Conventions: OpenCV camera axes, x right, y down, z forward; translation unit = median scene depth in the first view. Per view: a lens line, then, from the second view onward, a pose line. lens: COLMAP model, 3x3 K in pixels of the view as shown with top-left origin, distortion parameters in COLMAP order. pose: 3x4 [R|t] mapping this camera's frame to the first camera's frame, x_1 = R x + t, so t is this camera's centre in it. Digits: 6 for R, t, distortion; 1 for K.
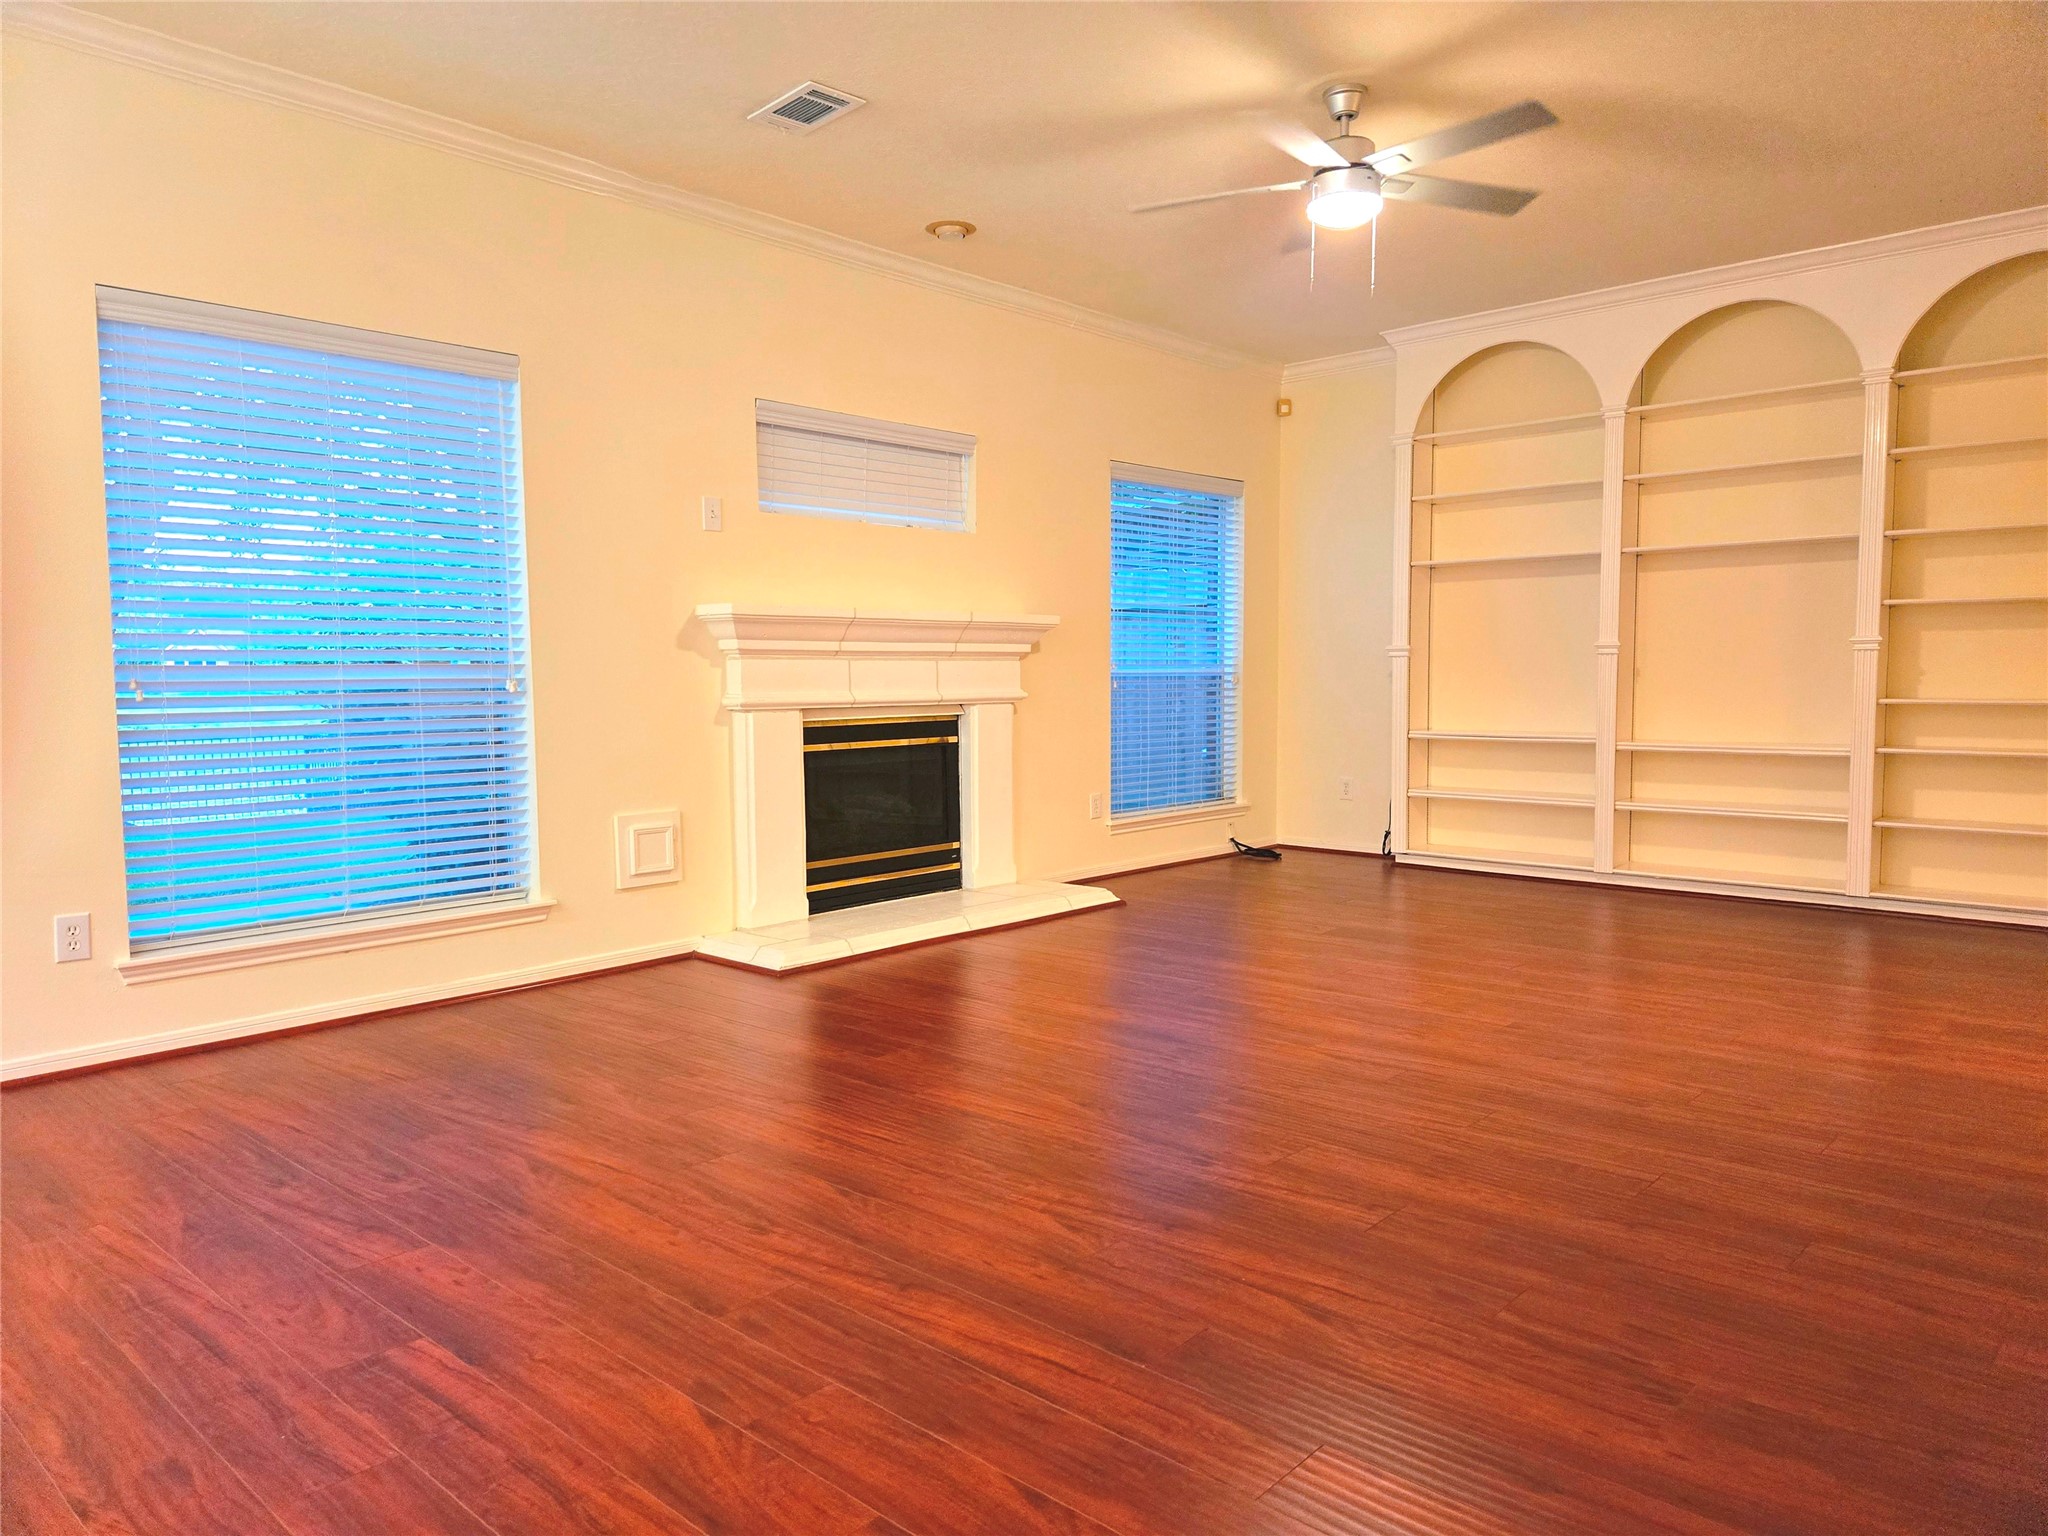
lens RADIAL K [[1360.3, 0, 1011.2], [0, 1360.3, 768.0], [0, 0, 1]] dist [0.069067, -0.060780]
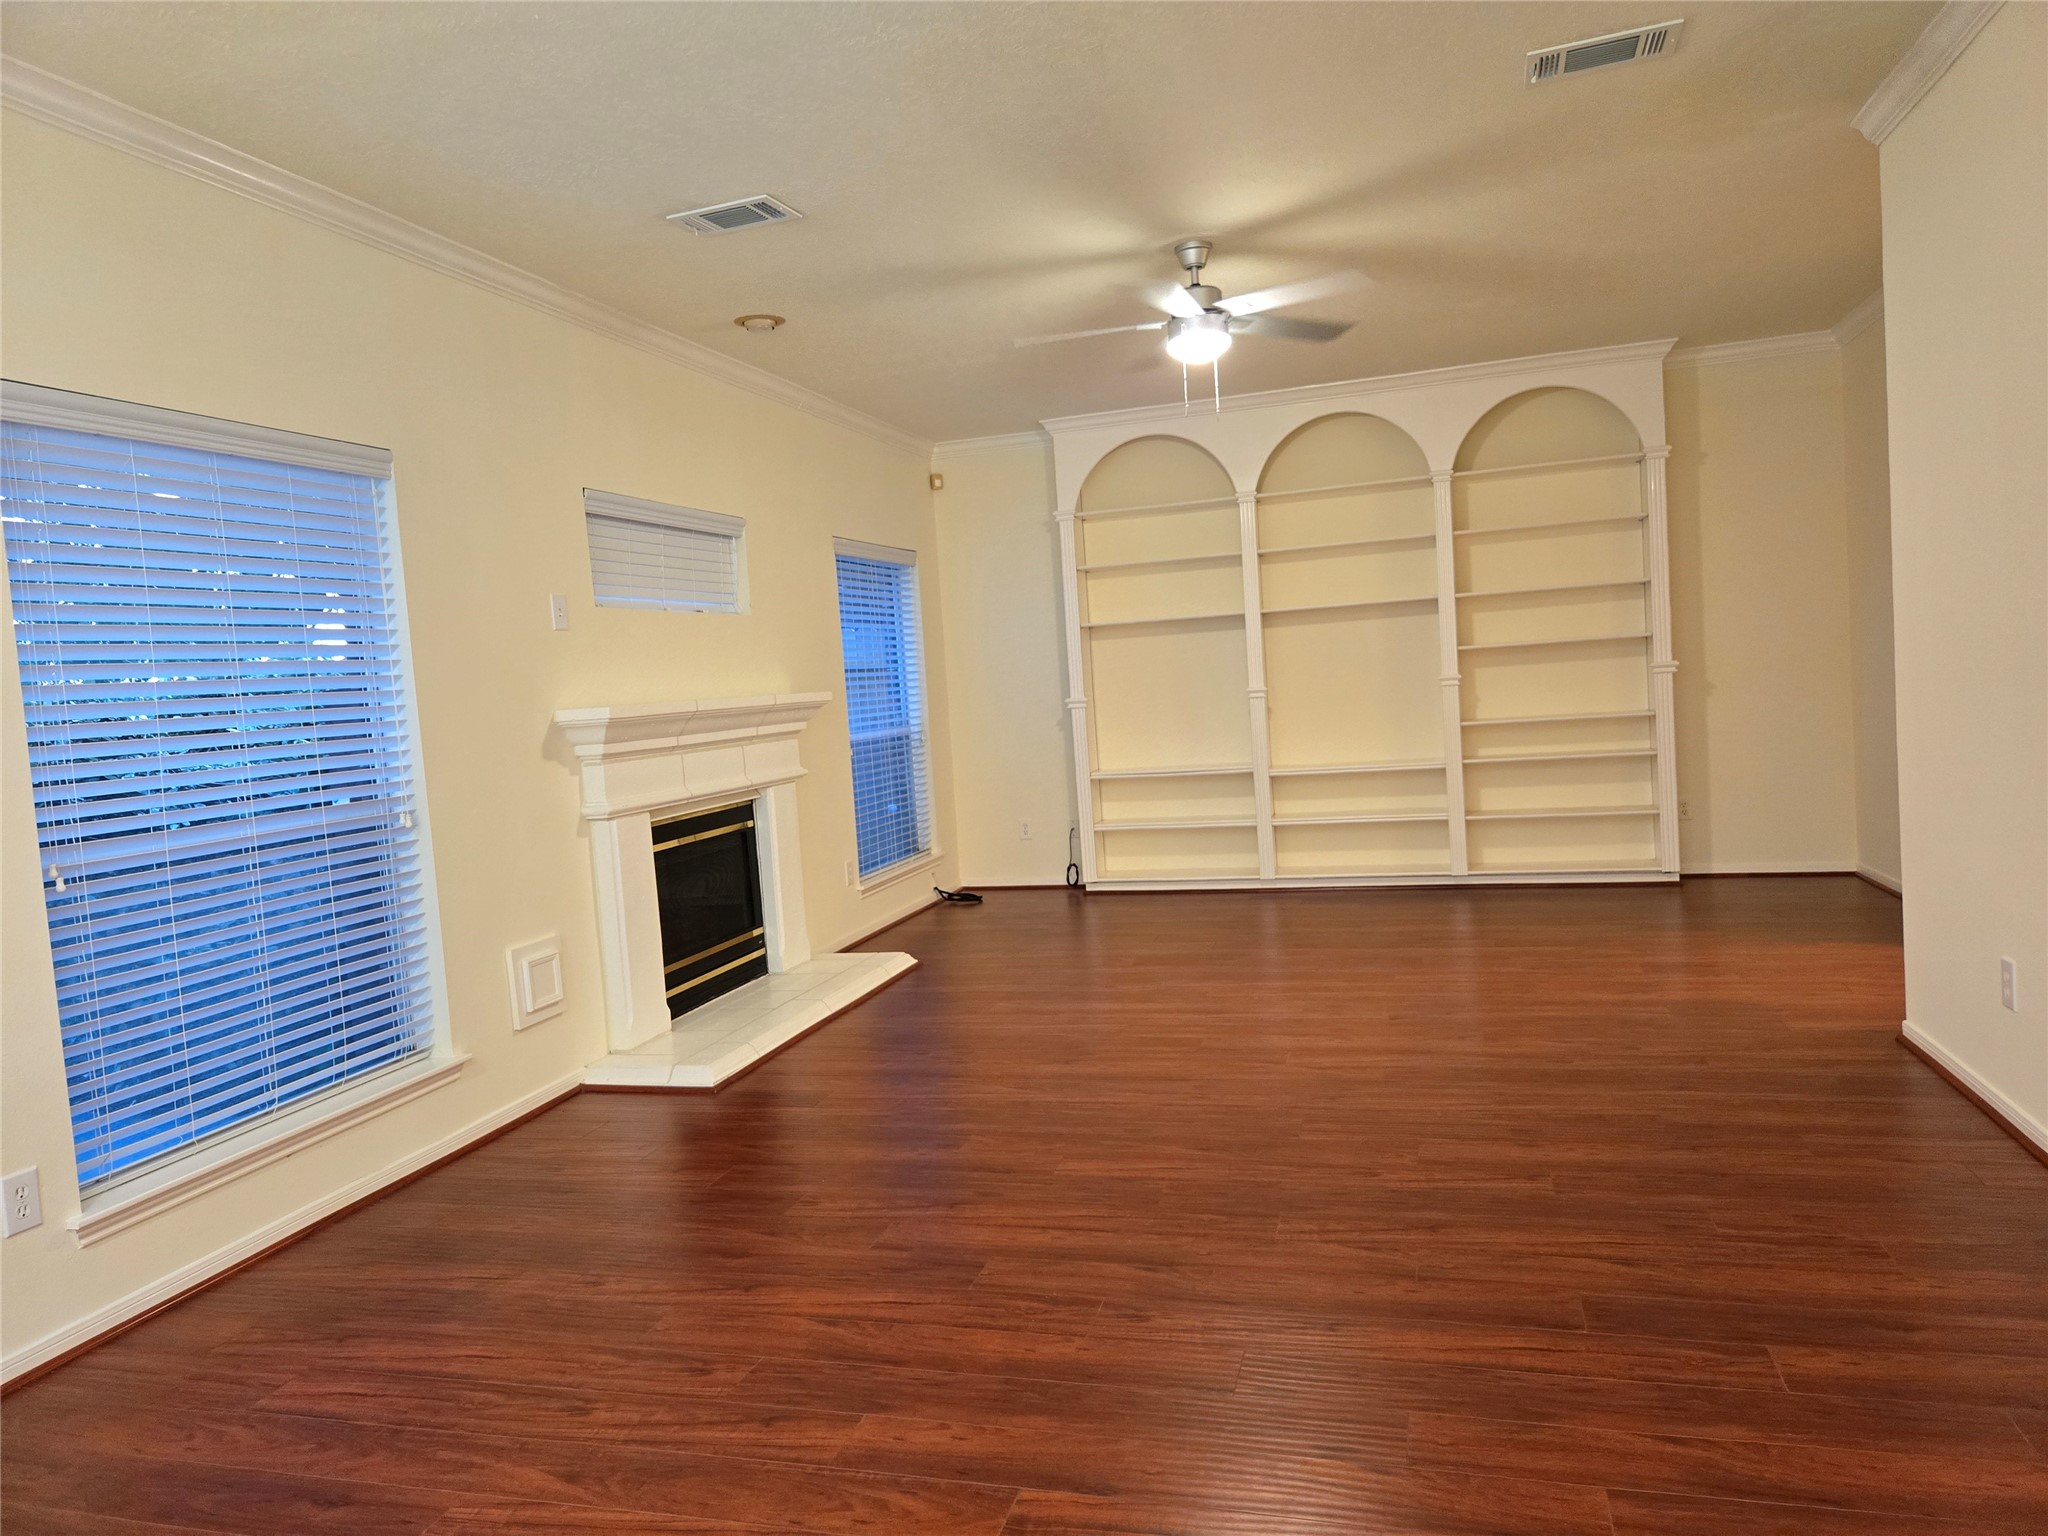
lens RADIAL K [[1366.4, 0, 1009.7], [0, 1366.4, 765.1], [0, 0, 1]] dist [0.065675, -0.063592]
pose [[0.897659, -0.082011, 0.432992, -0.352340], [0.092882, 0.995669, -0.003974, -0.049092], [-0.430791, 0.043784, 0.901389, 0.026579]]
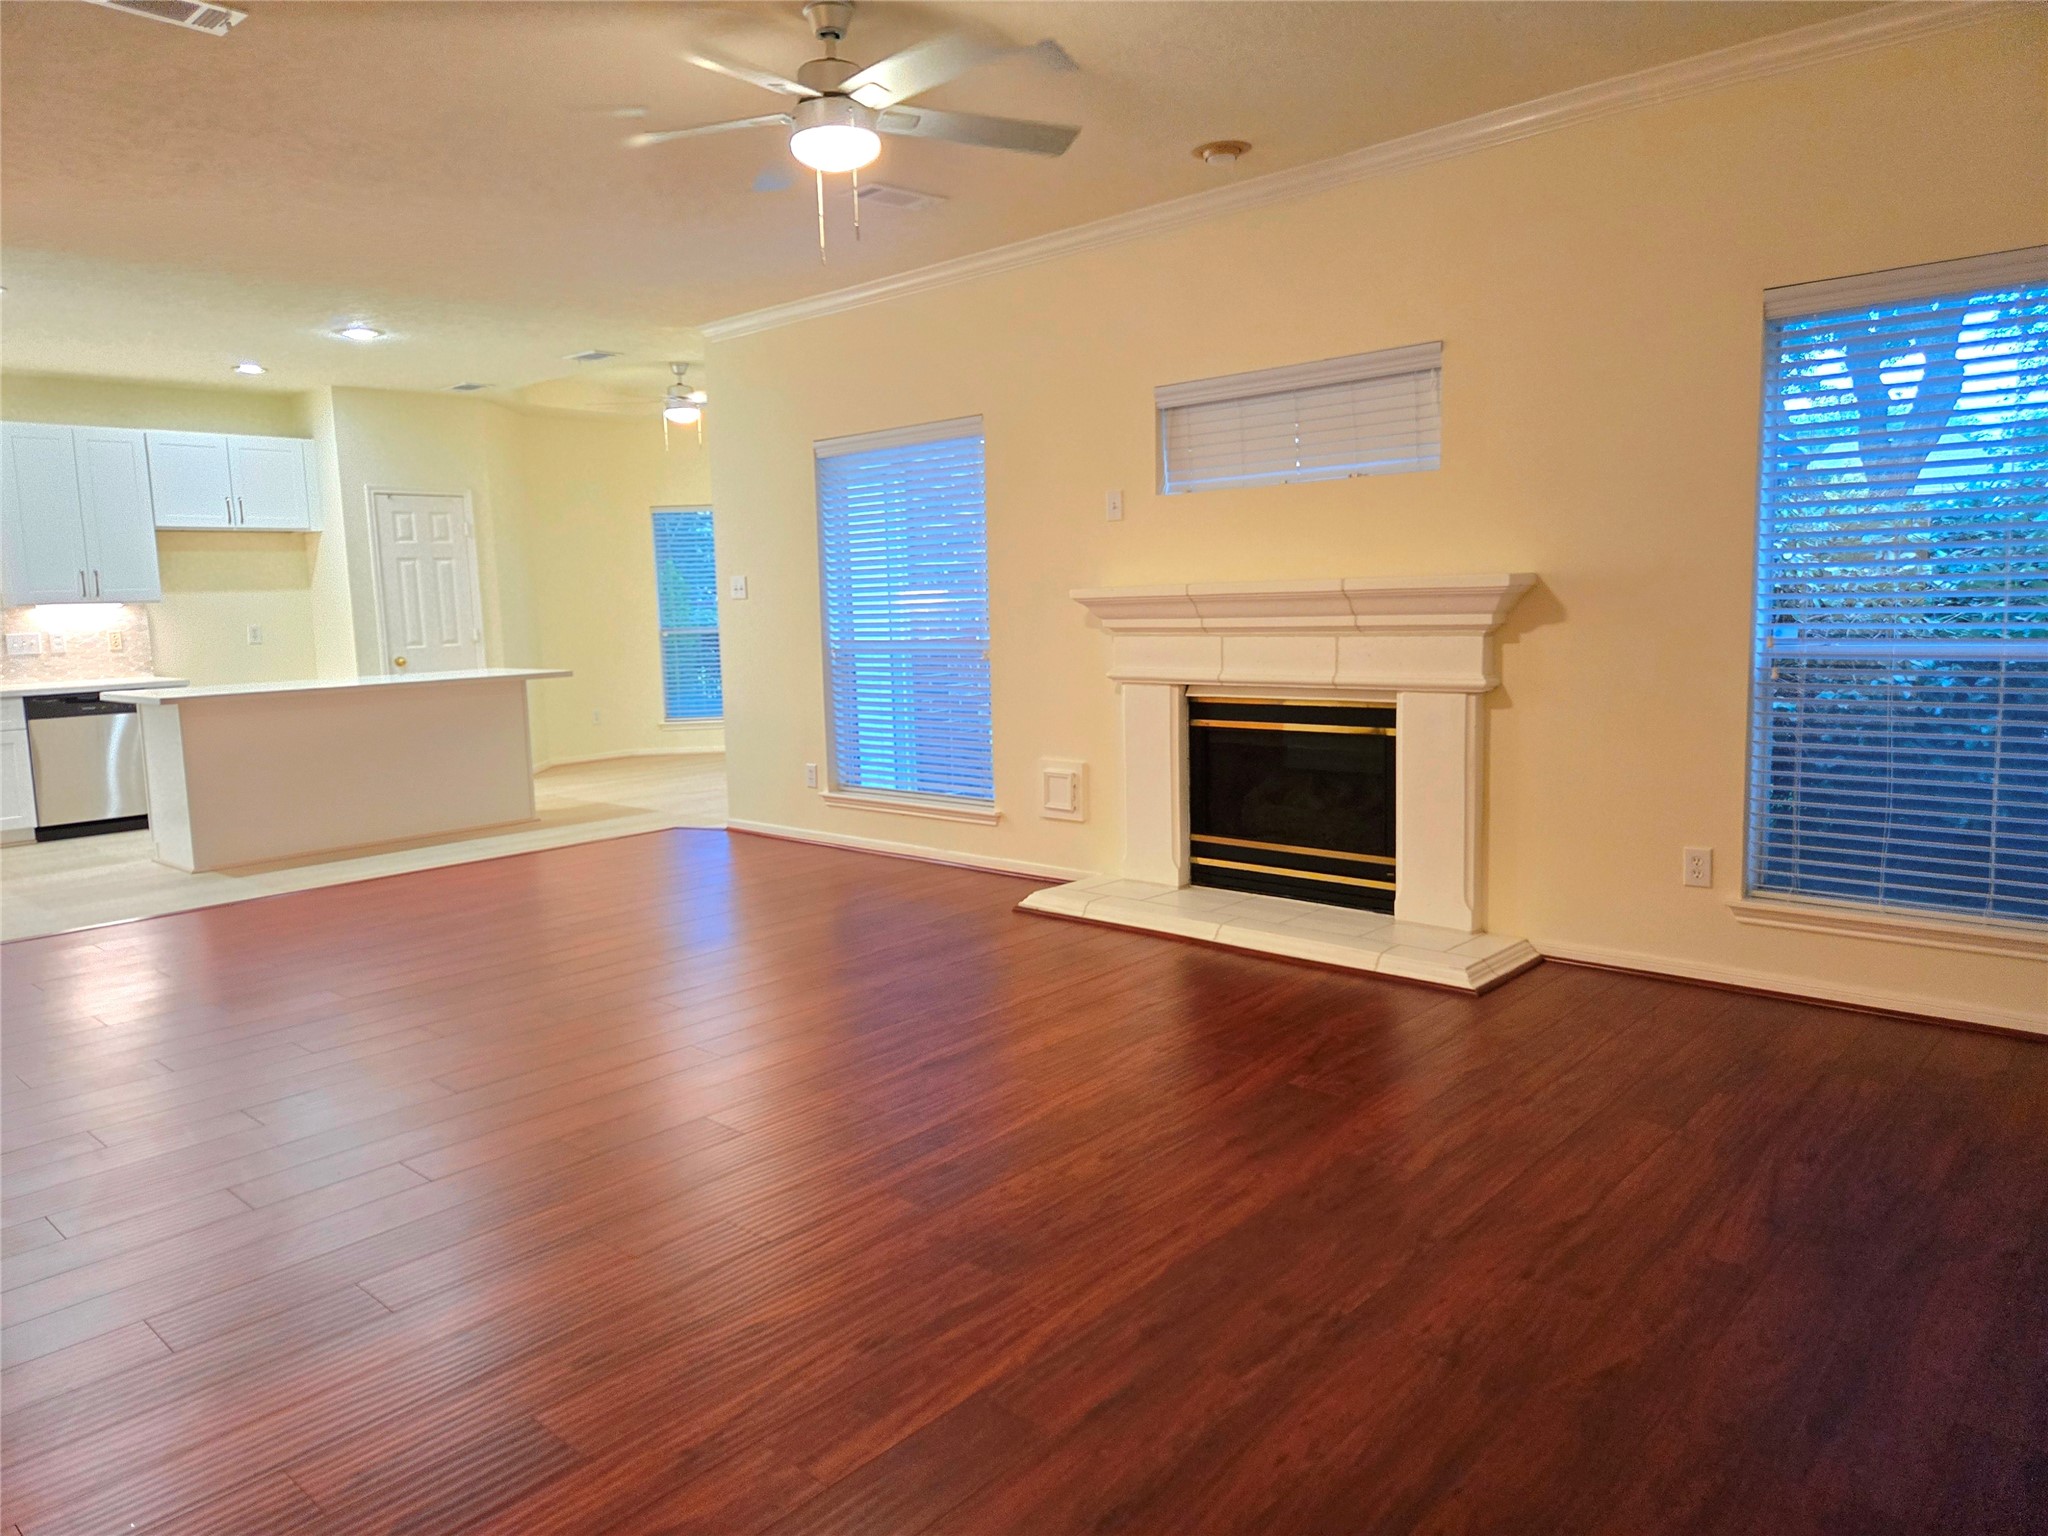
lens RADIAL K [[1366.4, 0, 1009.7], [0, 1366.4, 765.1], [0, 0, 1]] dist [0.065675, -0.063592]
pose [[-0.002443, 0.132967, -0.991117, 0.908930], [-0.039641, 0.990328, 0.132959, -0.119180], [0.999211, 0.039614, 0.002852, 0.903791]]
